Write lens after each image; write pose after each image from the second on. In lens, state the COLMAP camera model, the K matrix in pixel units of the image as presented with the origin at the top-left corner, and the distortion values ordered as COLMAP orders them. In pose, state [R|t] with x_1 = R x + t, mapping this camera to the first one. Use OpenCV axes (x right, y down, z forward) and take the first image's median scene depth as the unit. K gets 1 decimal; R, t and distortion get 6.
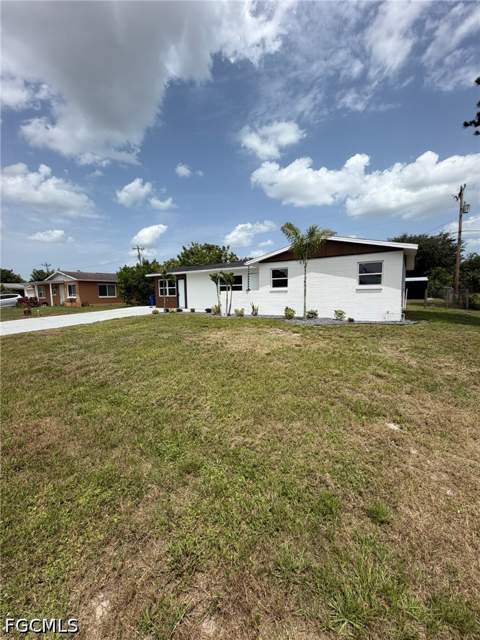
lens RADIAL K [[255.0, 0, 240.0], [0, 255.0, 320.0], [0, 0, 1]] dist [-0.000946, 0.000009]
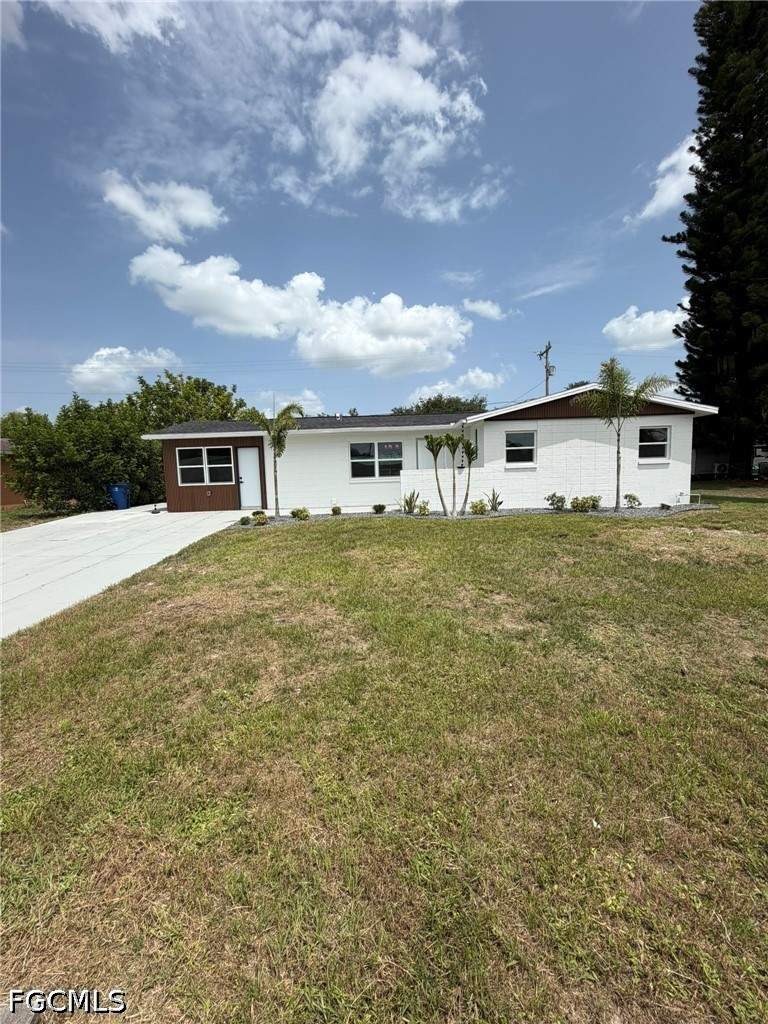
lens RADIAL K [[422.9, 0, 384.0], [0, 422.9, 512.0], [0, 0, 1]] dist [0.005918, -0.000549]
pose [[0.835938, -0.057939, 0.545757, -0.331173], [0.074780, 0.997162, -0.008679, -0.013054], [-0.543705, 0.048067, 0.837899, 0.169269]]
